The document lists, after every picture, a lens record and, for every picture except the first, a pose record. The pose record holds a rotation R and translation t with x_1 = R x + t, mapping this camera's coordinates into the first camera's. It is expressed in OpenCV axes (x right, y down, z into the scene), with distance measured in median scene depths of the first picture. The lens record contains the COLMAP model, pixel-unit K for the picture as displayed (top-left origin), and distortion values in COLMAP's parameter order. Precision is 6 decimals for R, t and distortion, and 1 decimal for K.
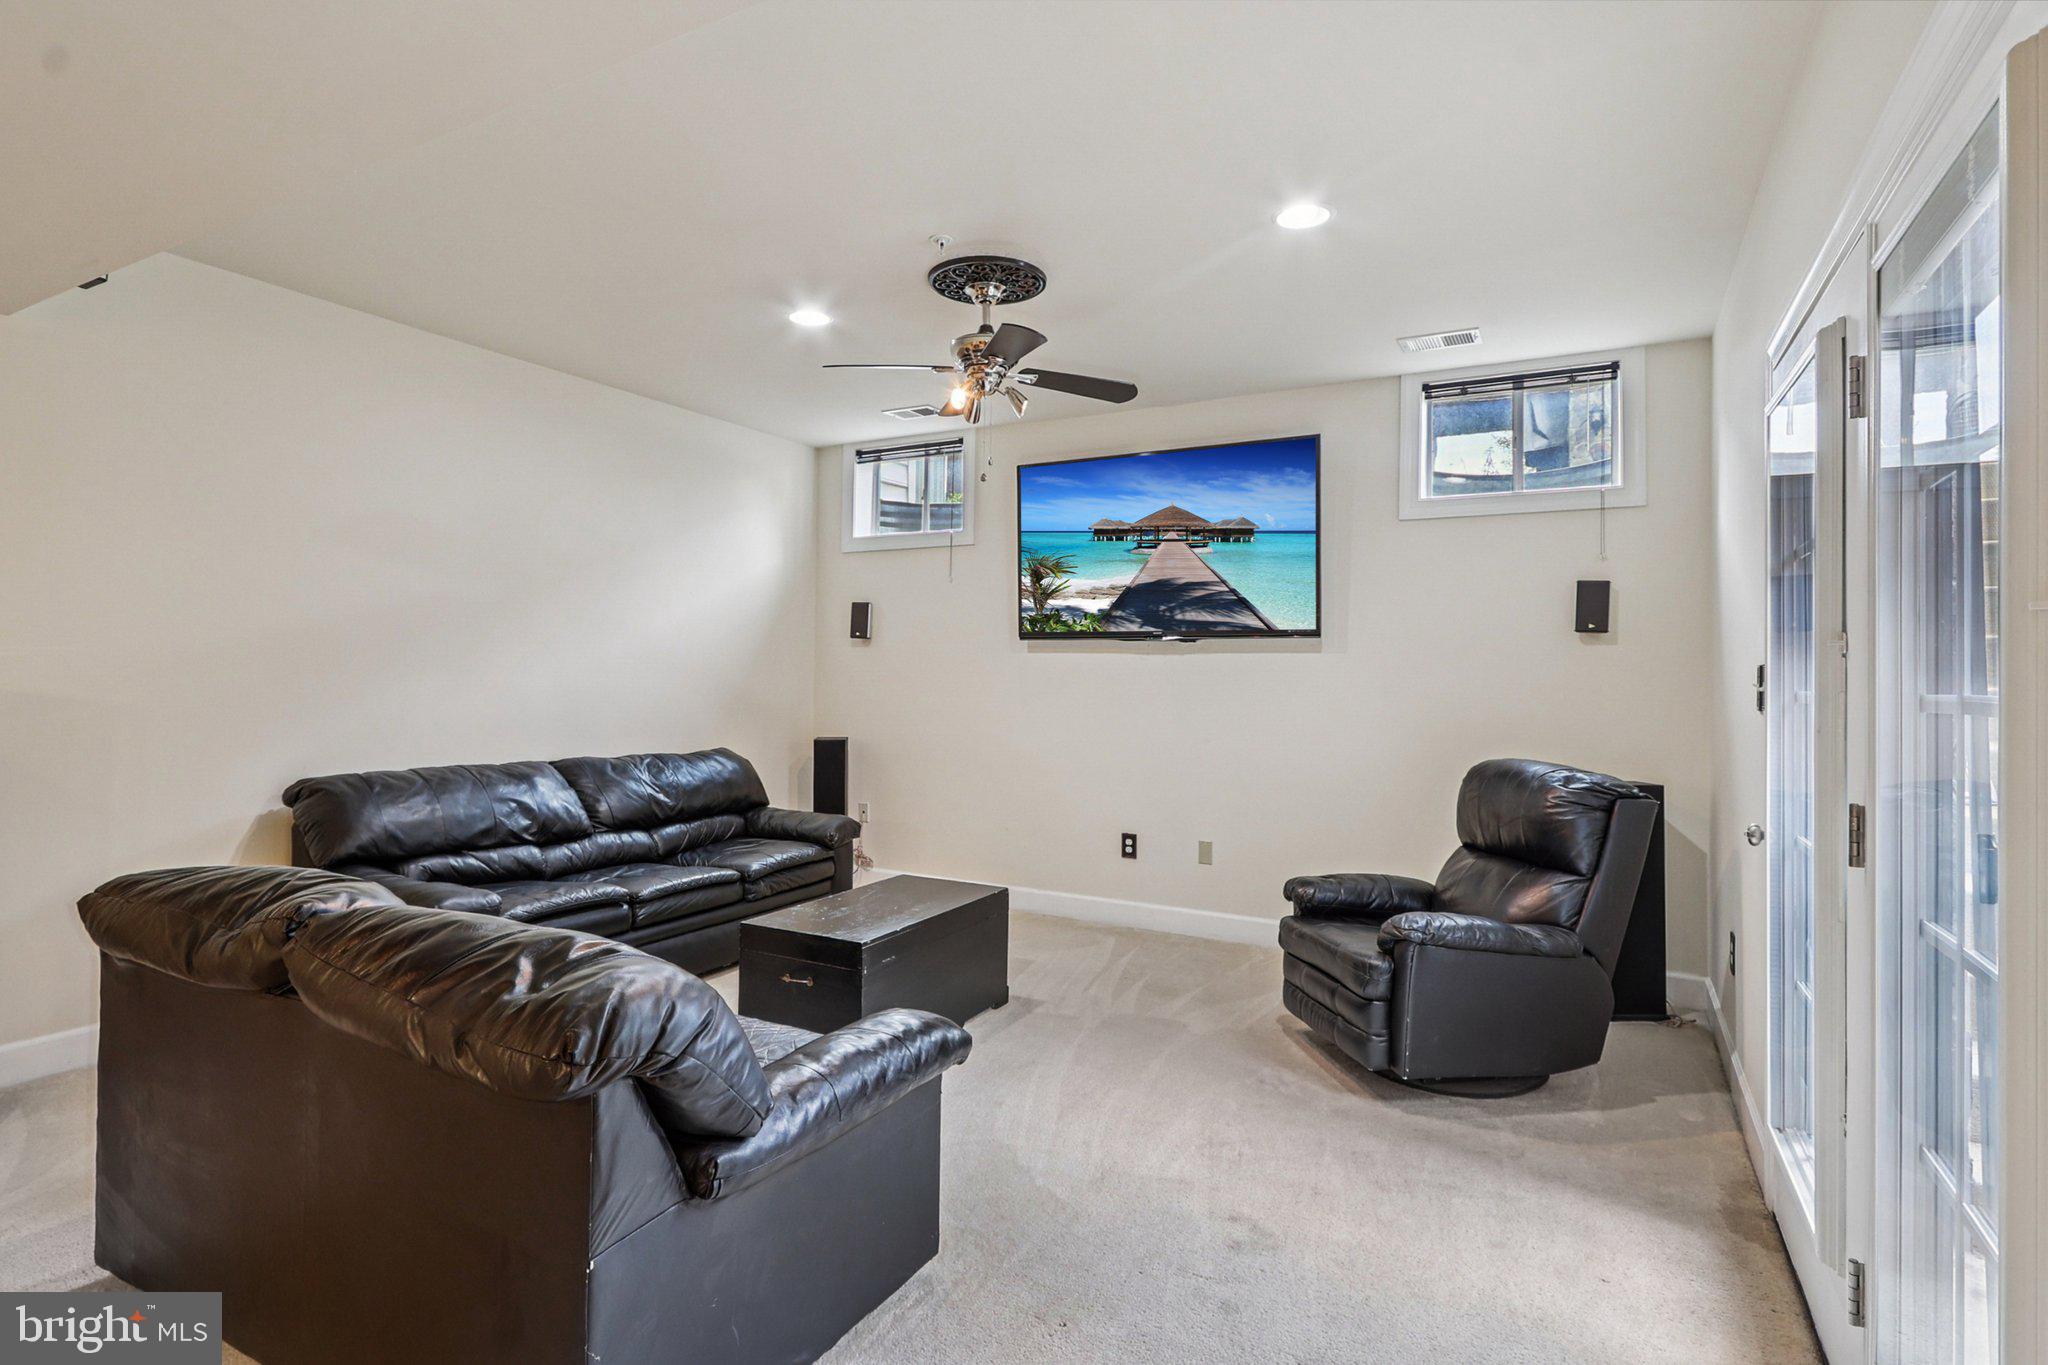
lens RADIAL K [[1021.7, 0, 1001.6], [0, 1021.7, 664.9], [0, 0, 1]] dist [-0.001721, -0.001087]
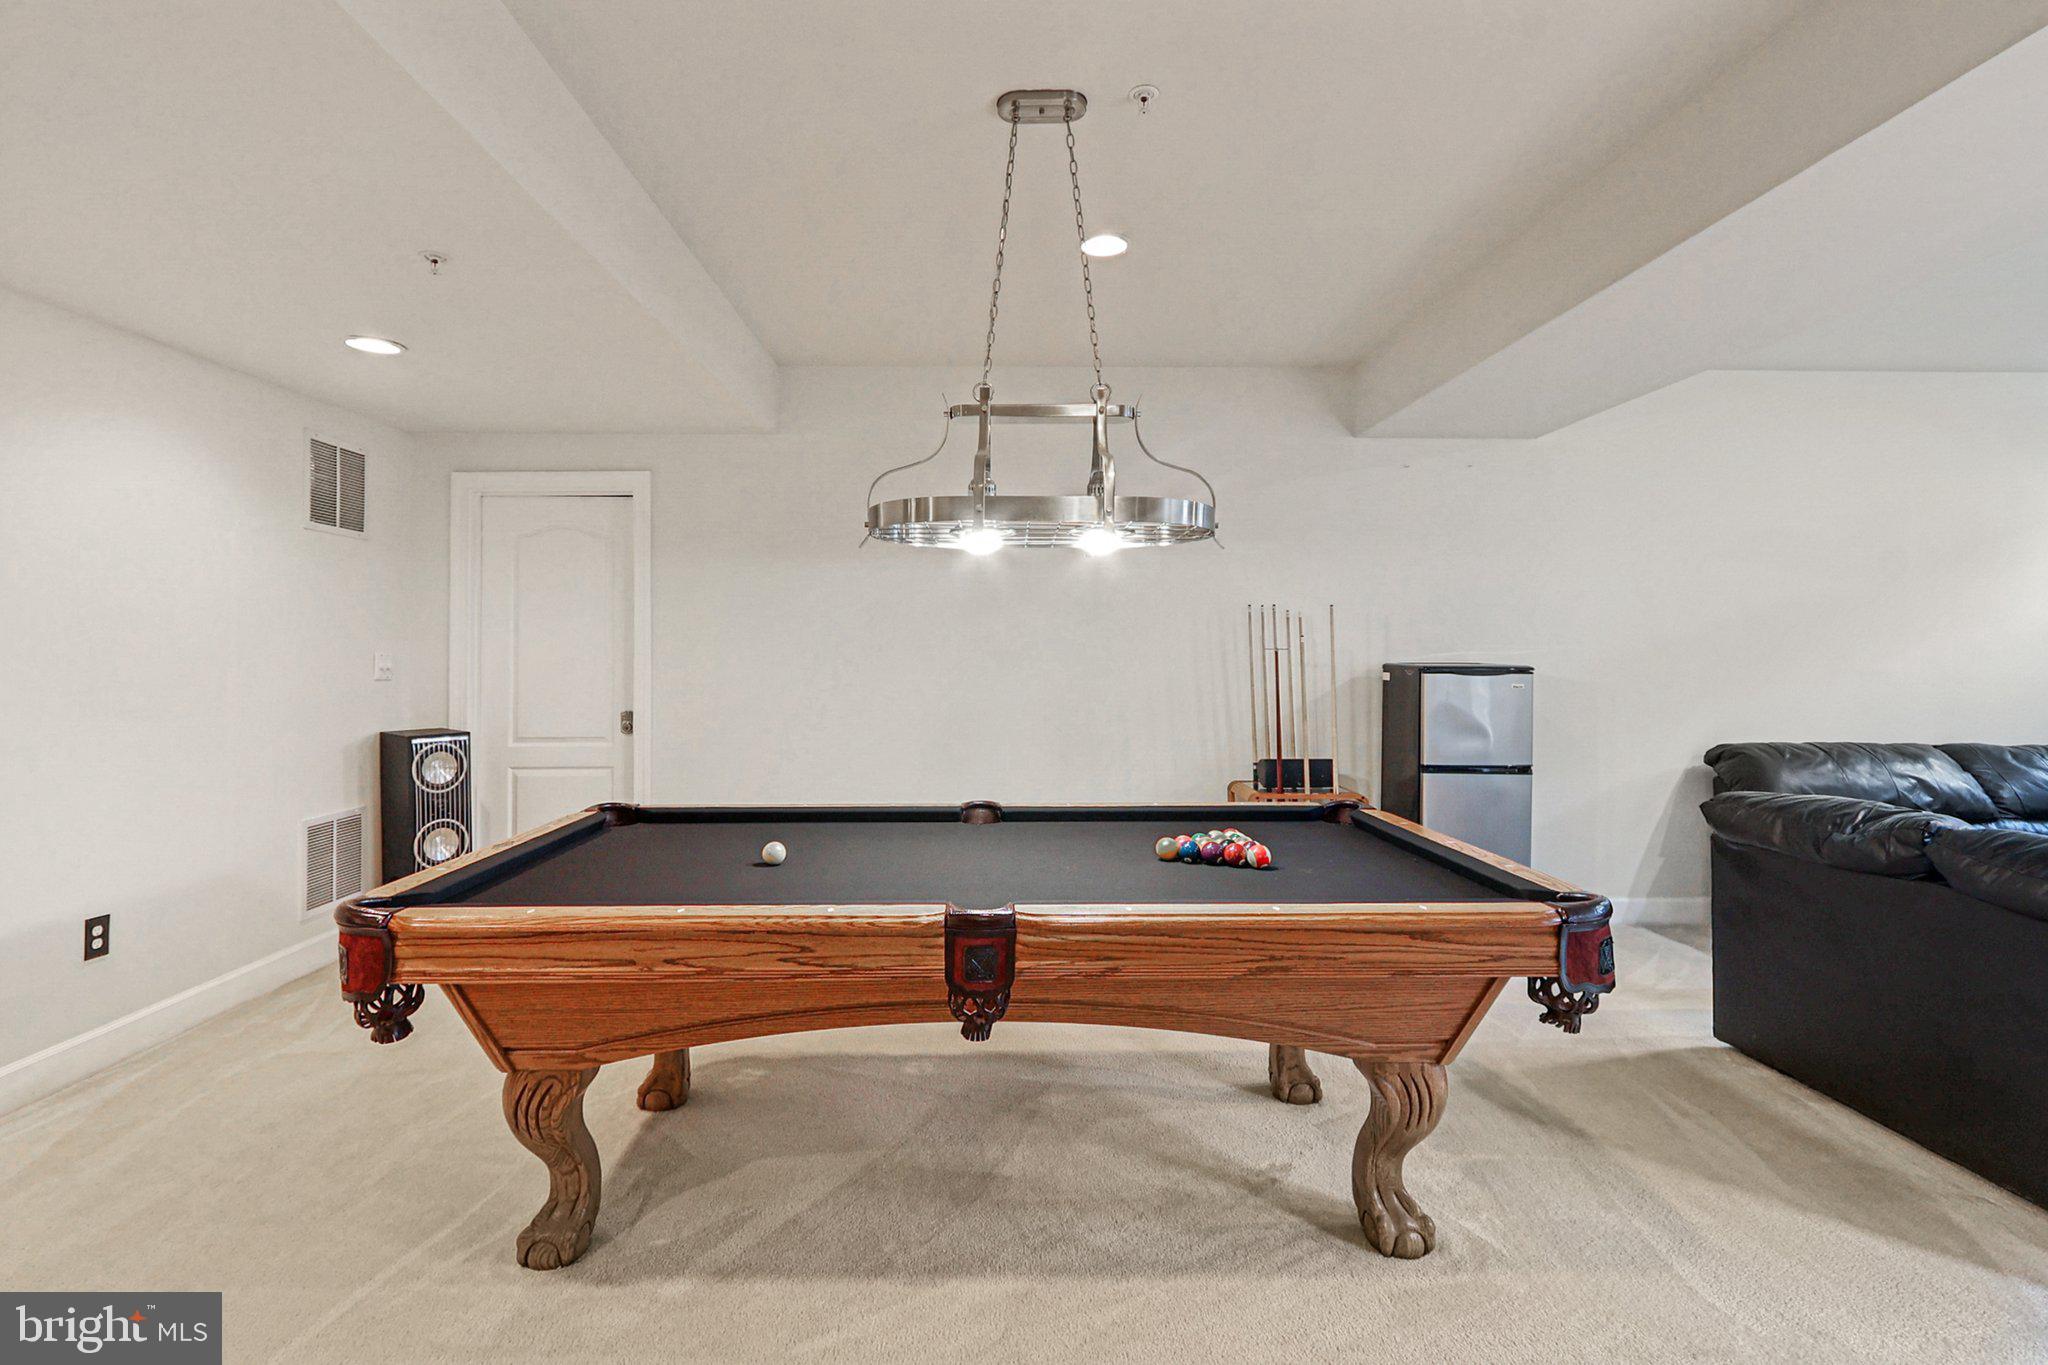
lens RADIAL K [[969.4, 0, 1010.0], [0, 969.4, 656.1], [0, 0, 1]] dist [0.002408, 0.000745]
pose [[0.504405, -0.016241, -0.863315, -0.066966], [0.017205, 0.999814, -0.008757, -0.004993], [0.863296, -0.010437, 0.504590, -0.377354]]
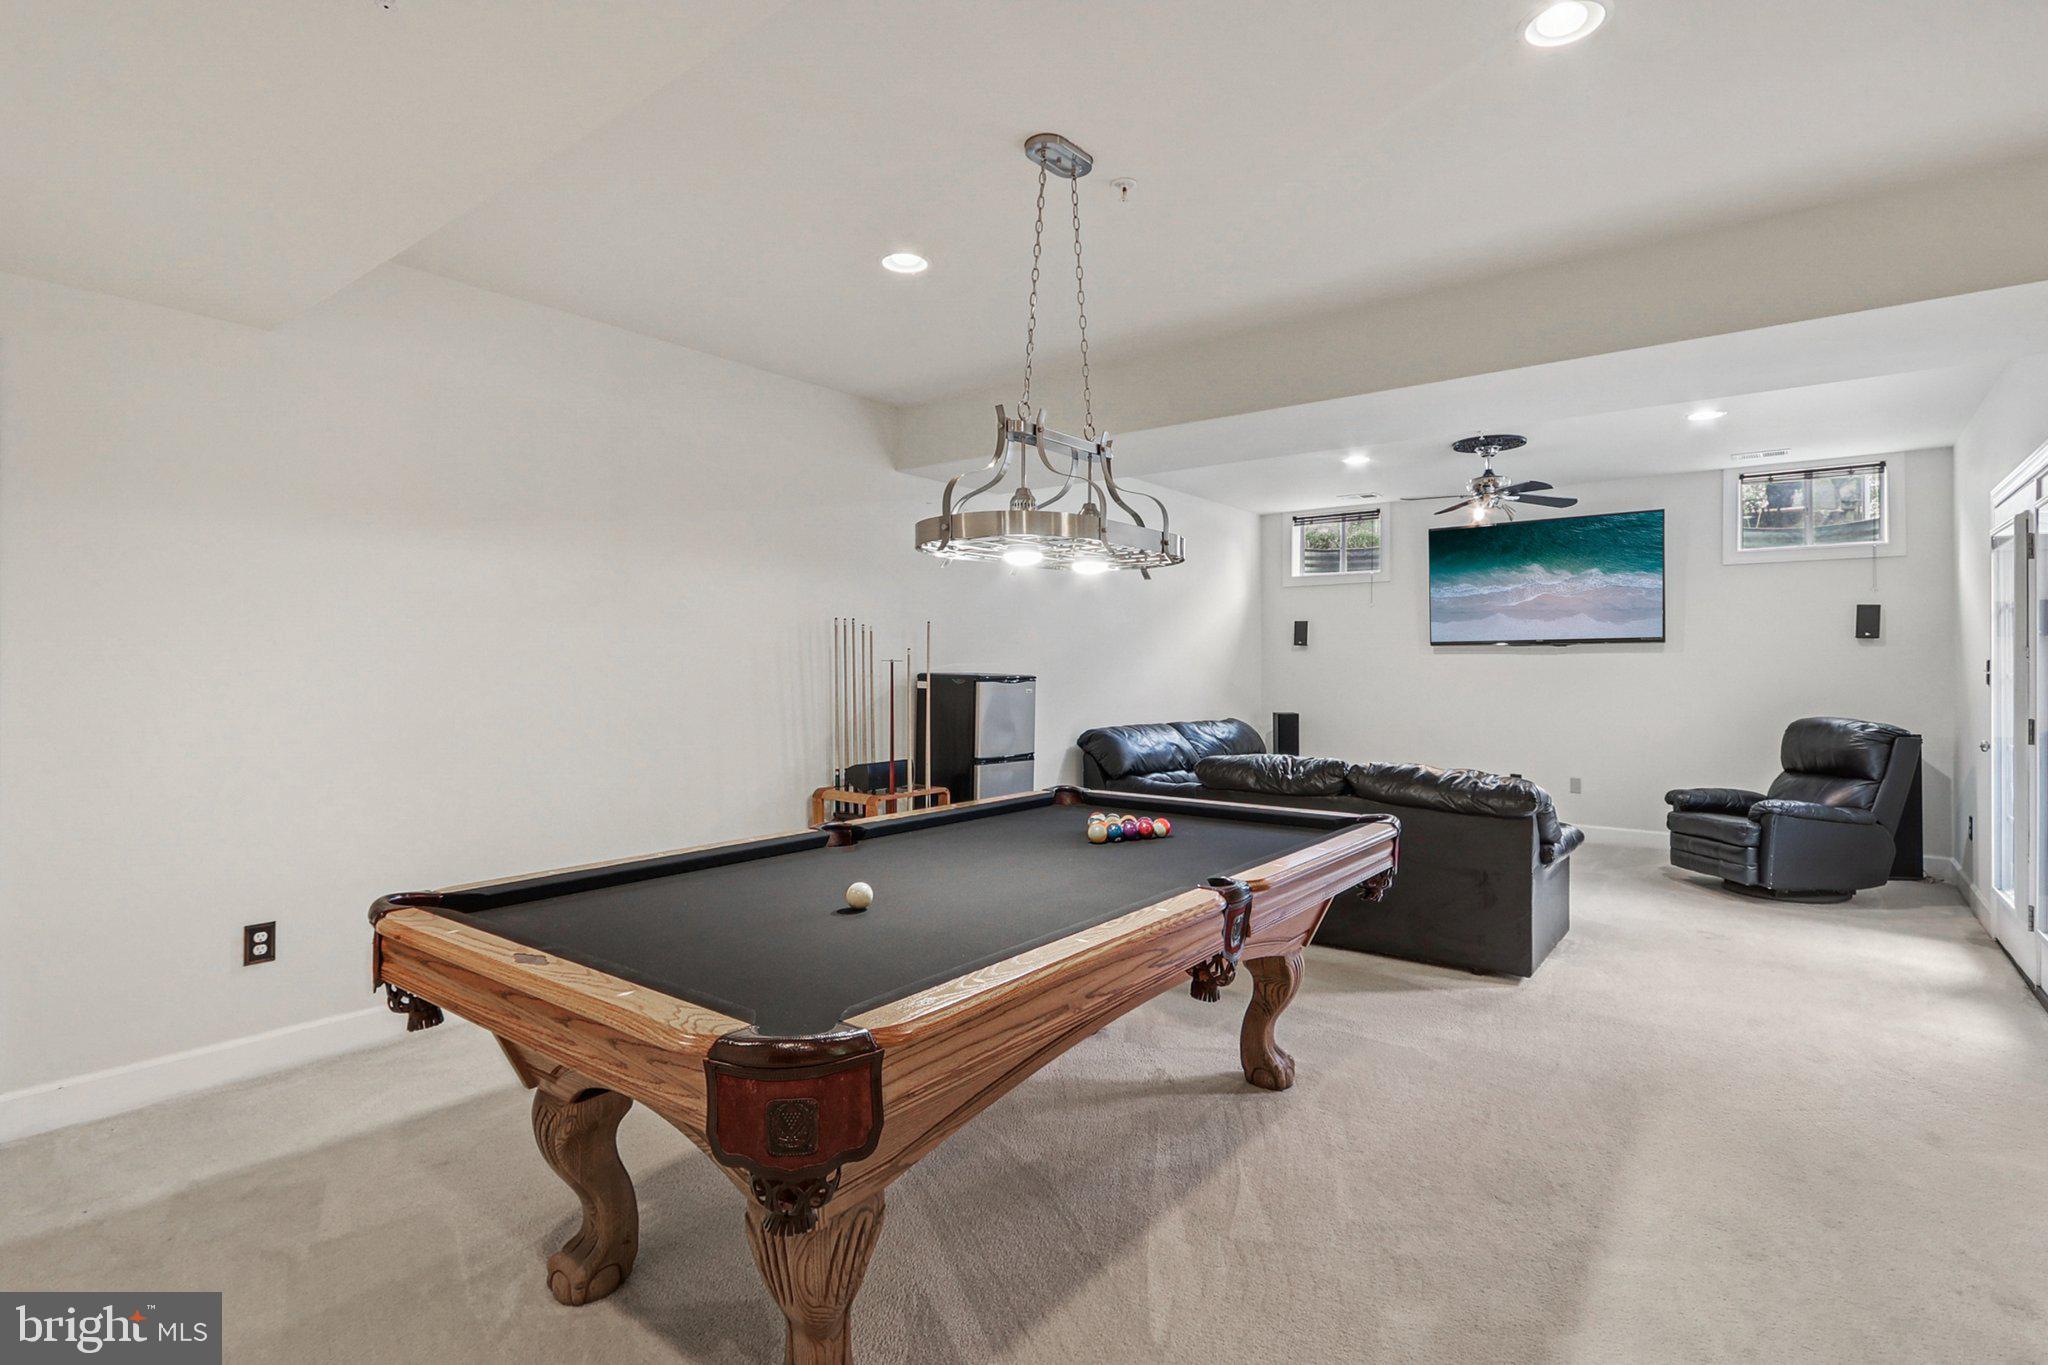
lens RADIAL K [[985.9, 0, 1021.6], [0, 985.9, 672.7], [0, 0, 1]] dist [-0.000816, 0.000038]
pose [[0.990092, -0.010833, -0.140002, -0.536759], [0.012682, 0.999844, 0.012322, -0.015198], [0.139846, -0.013975, 0.990075, -0.733428]]
